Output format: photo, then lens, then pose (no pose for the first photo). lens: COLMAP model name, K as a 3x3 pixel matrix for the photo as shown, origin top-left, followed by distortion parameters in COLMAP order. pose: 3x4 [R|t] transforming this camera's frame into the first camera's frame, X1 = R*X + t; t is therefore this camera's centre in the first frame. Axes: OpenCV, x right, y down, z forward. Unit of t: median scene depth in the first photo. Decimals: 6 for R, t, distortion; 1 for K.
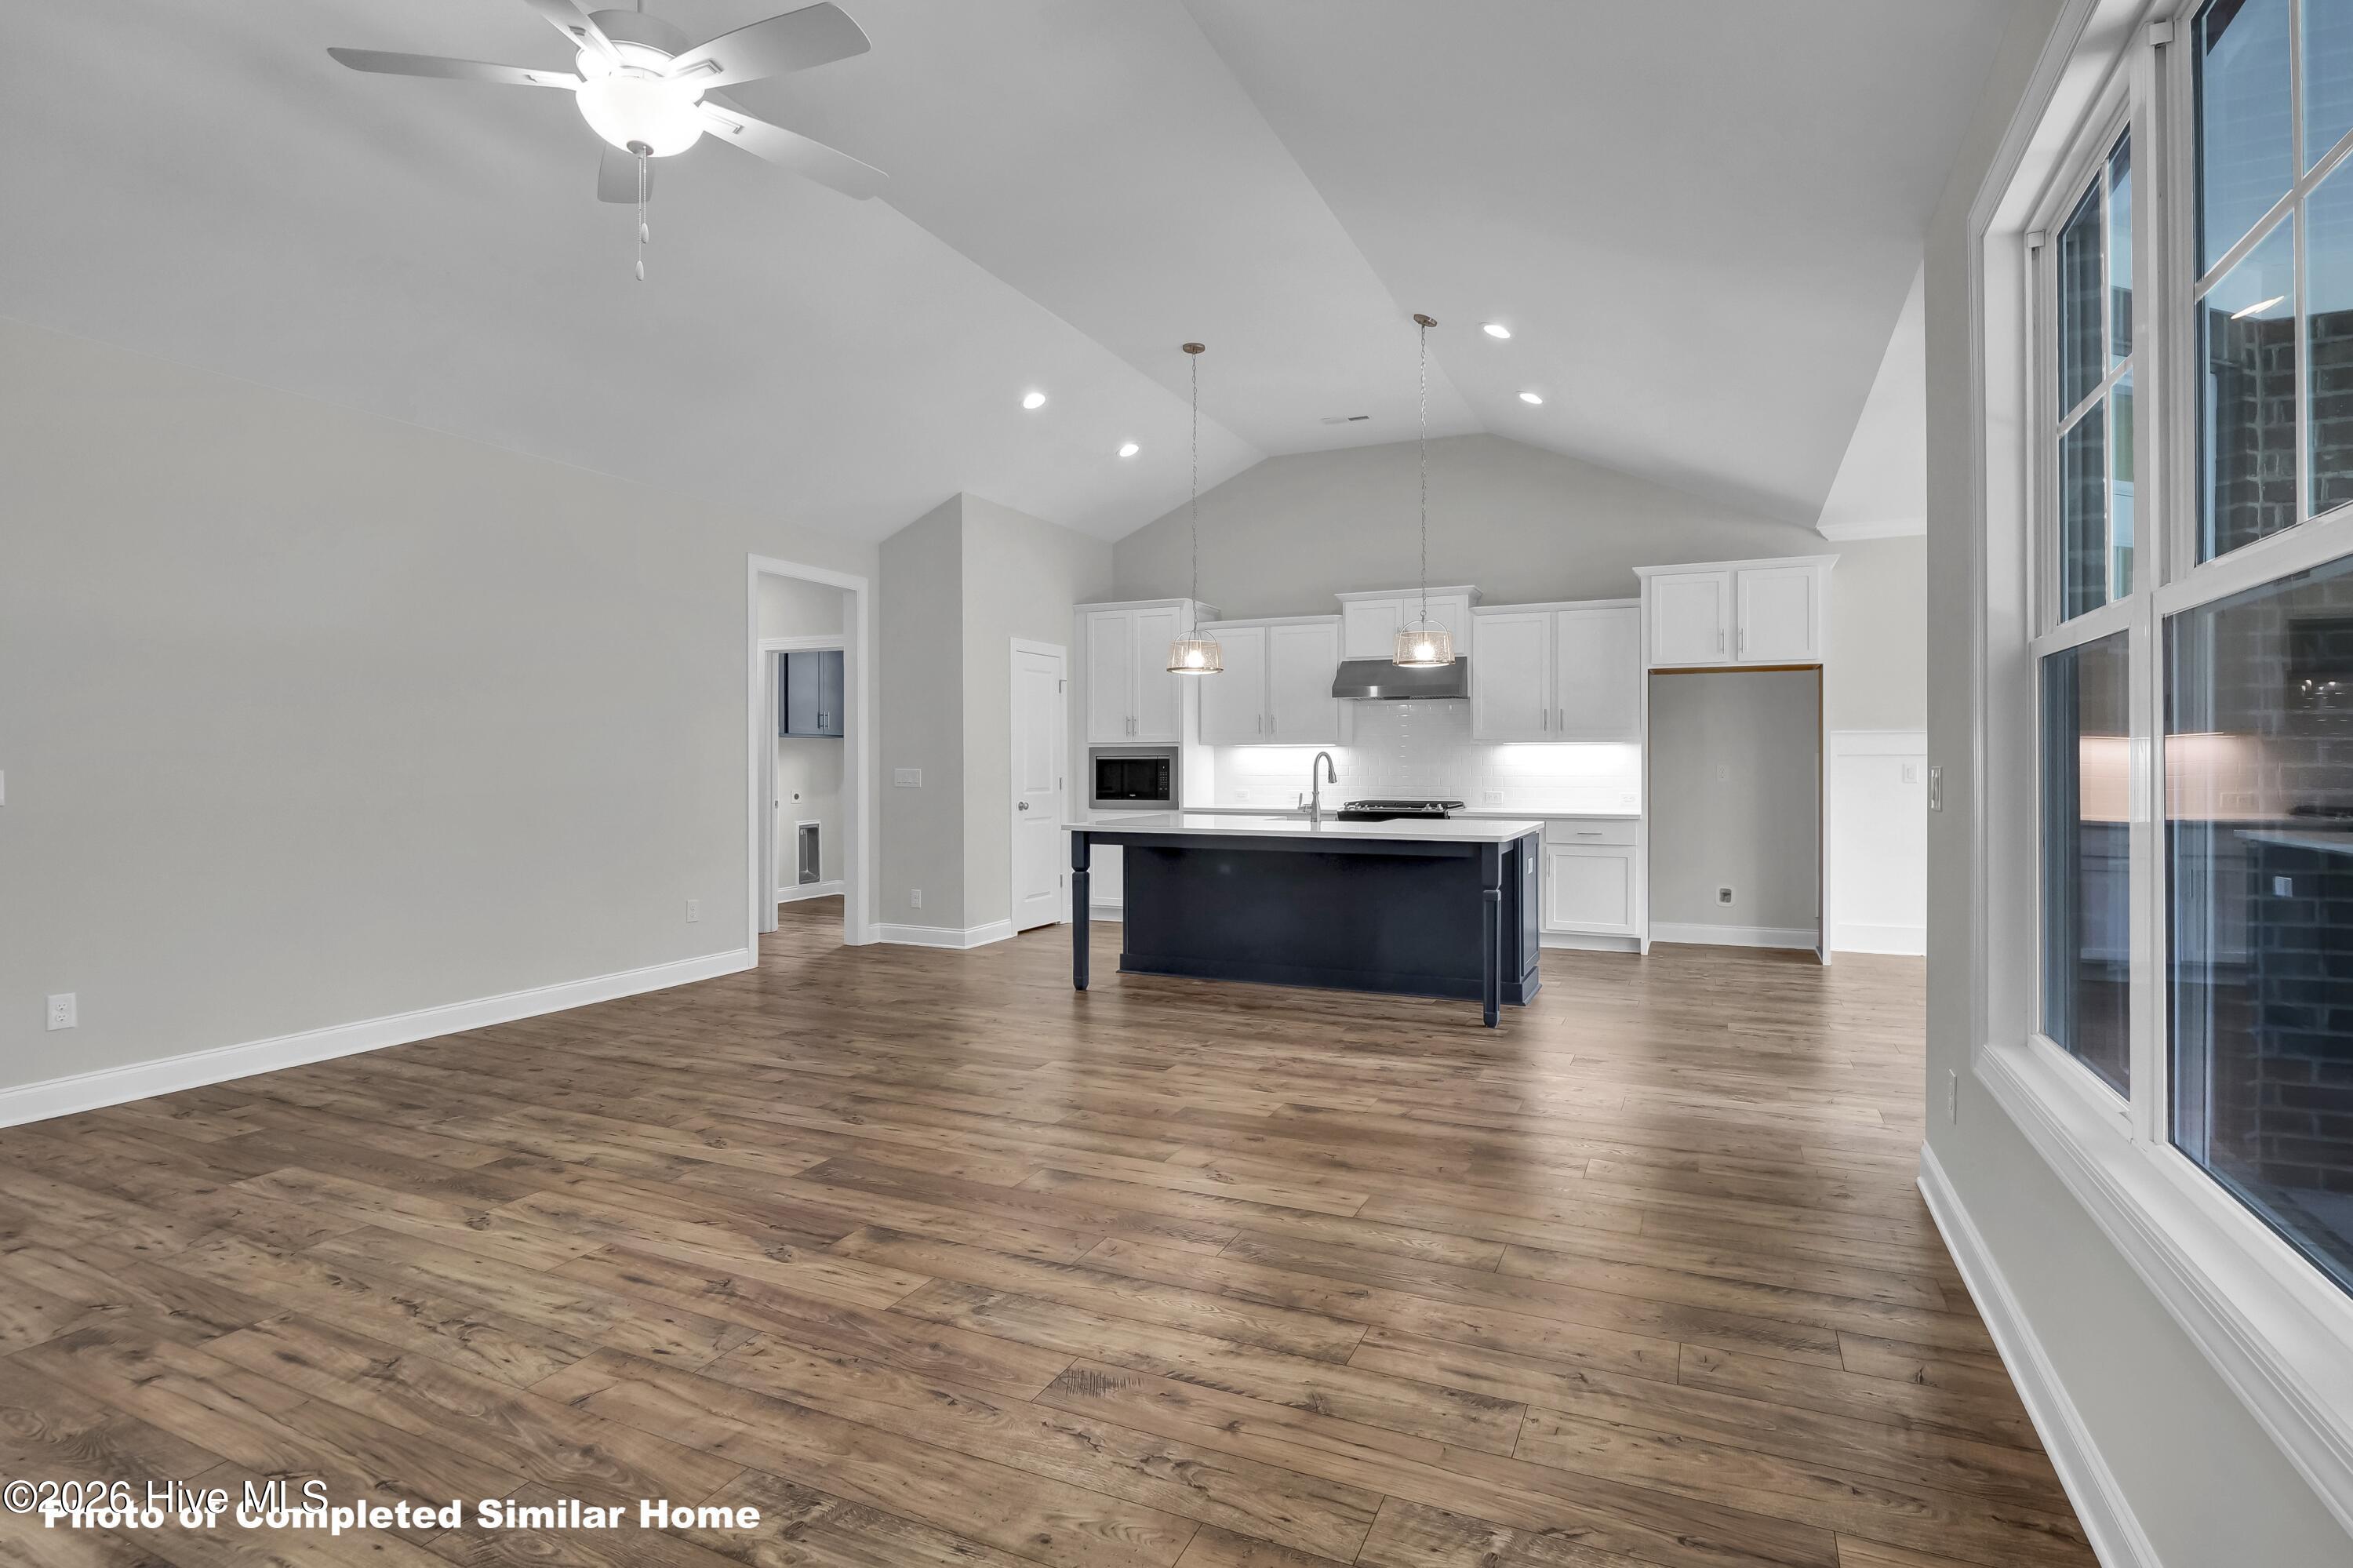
lens RADIAL K [[1165.4, 0, 1191.3], [0, 1165.4, 783.5], [0, 0, 1]] dist [-0.009552, -0.001250]
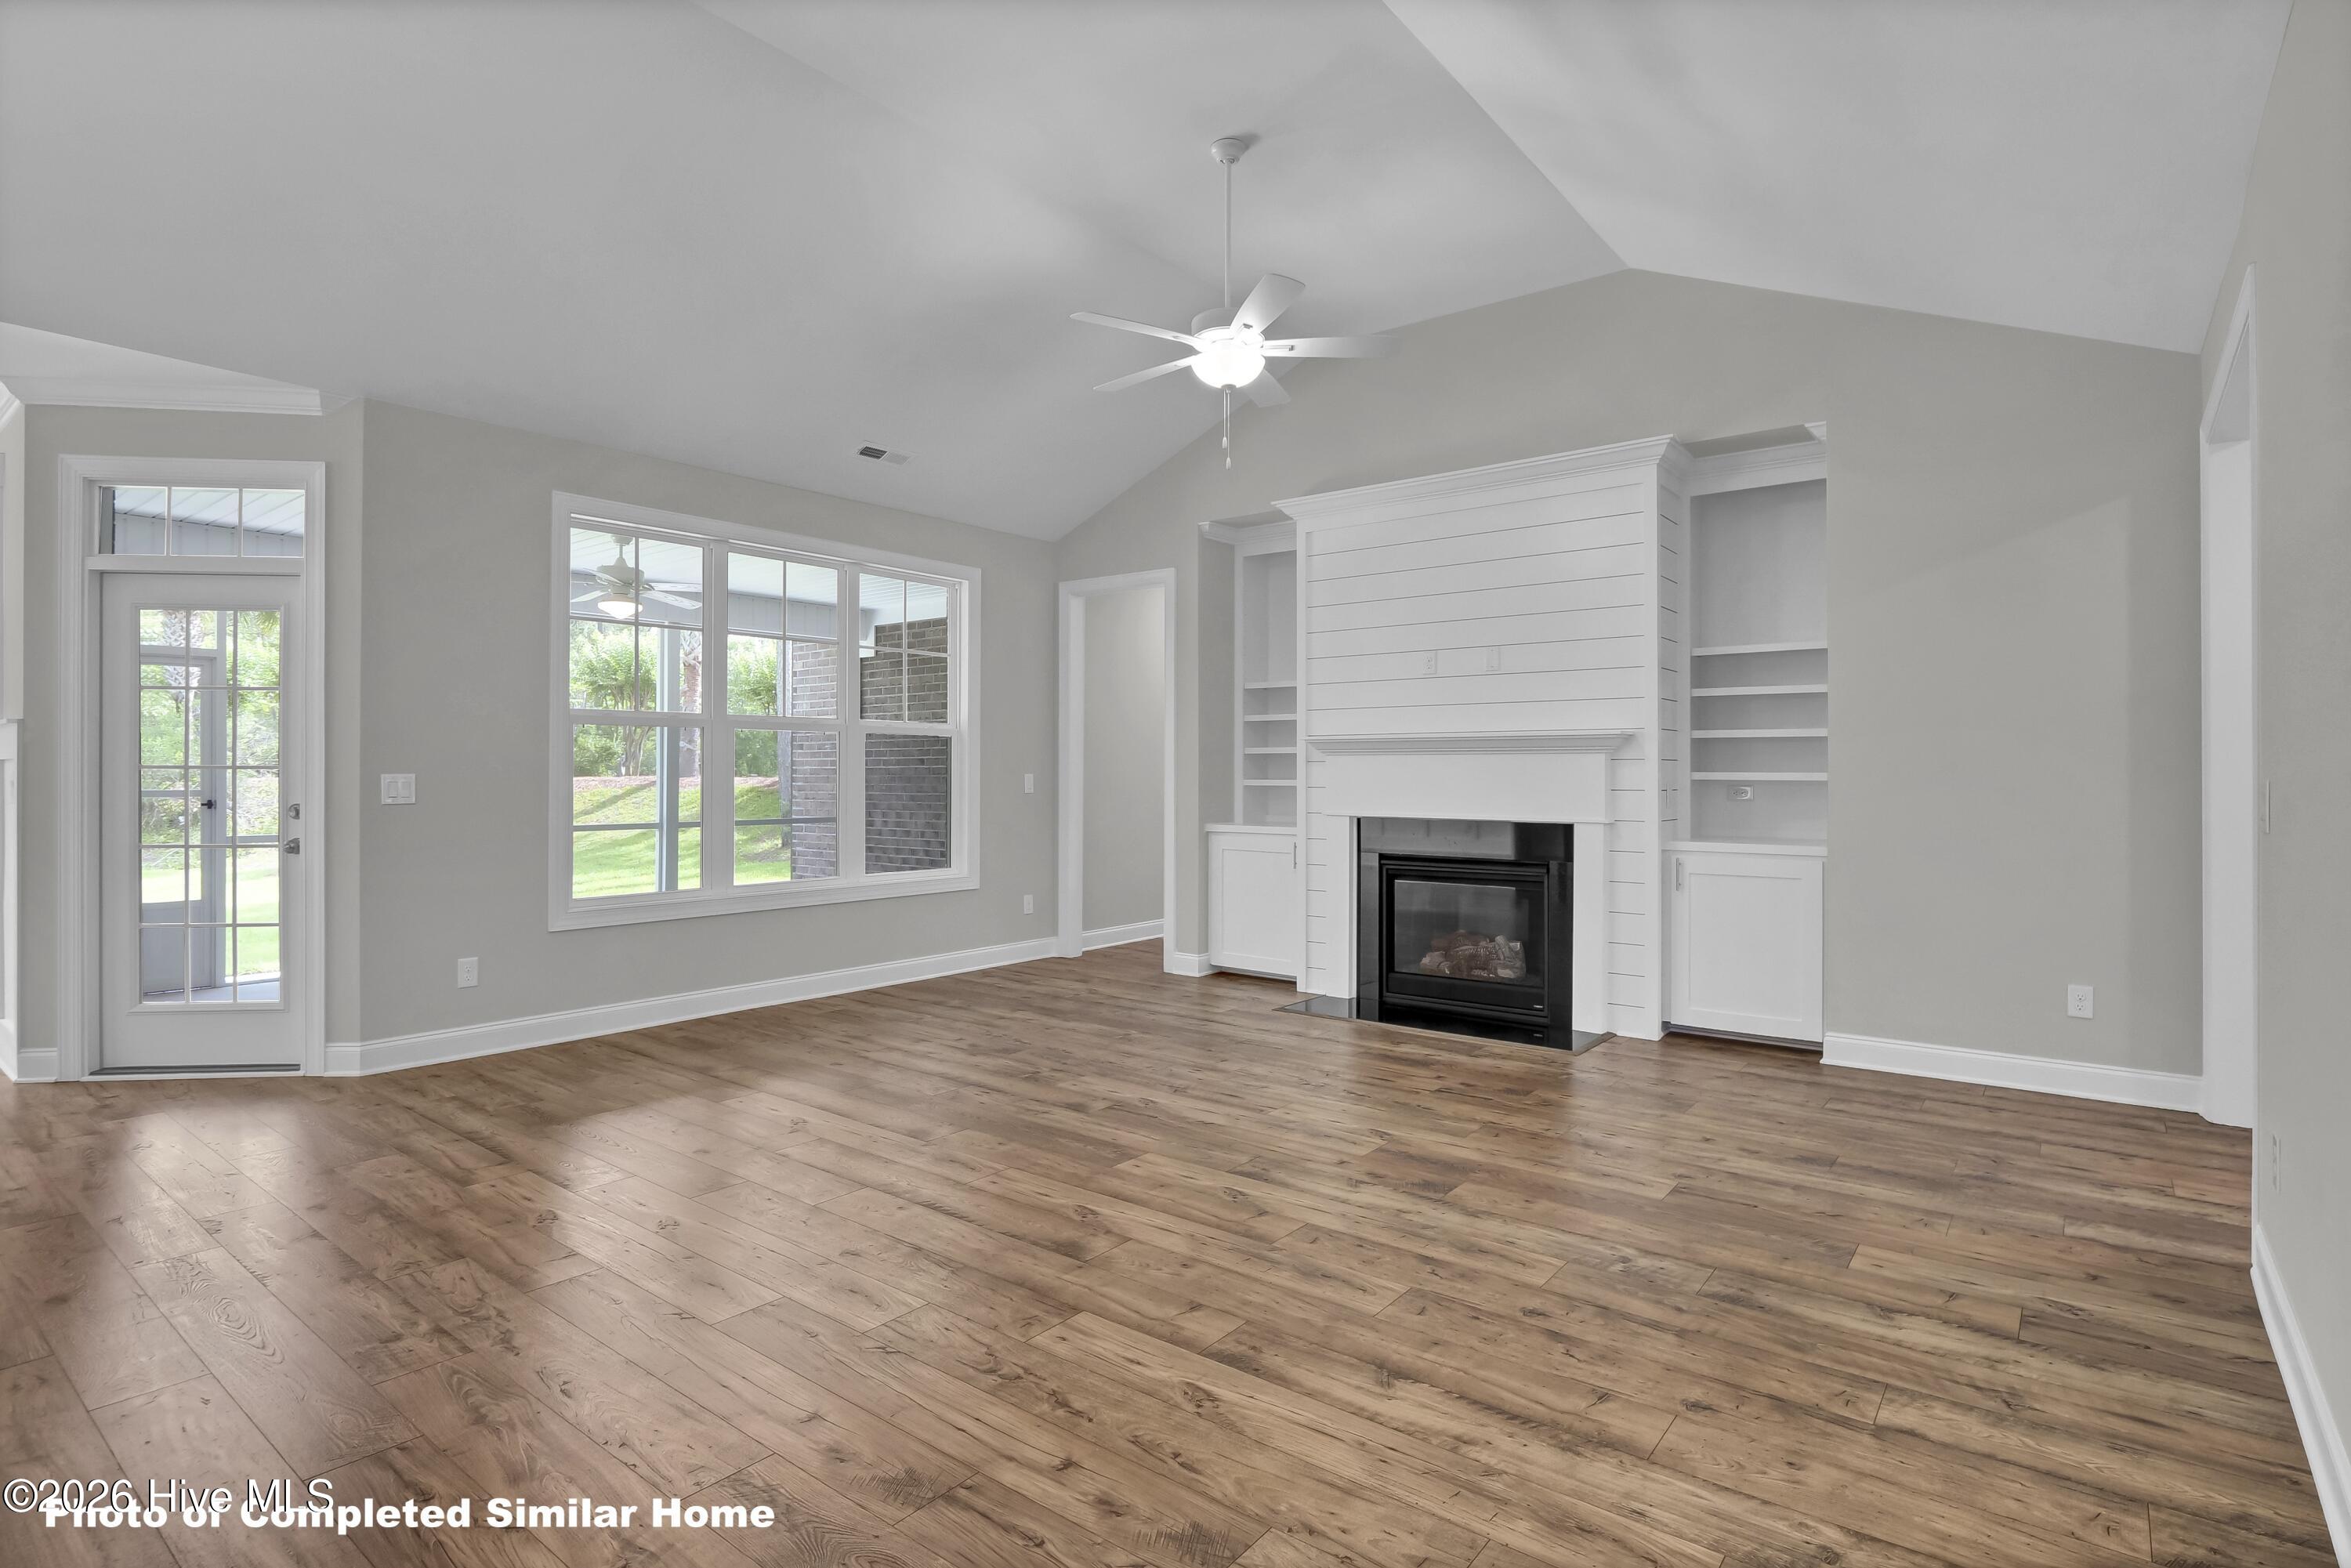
lens RADIAL K [[1164.3, 0, 1166.9], [0, 1164.3, 778.3], [0, 0, 1]] dist [-0.009552, -0.001250]
pose [[-0.966728, 0.000823, 0.255805, -0.538745], [0.006374, 0.999762, 0.020873, -0.028170], [-0.255727, 0.021809, -0.966503, 1.718327]]
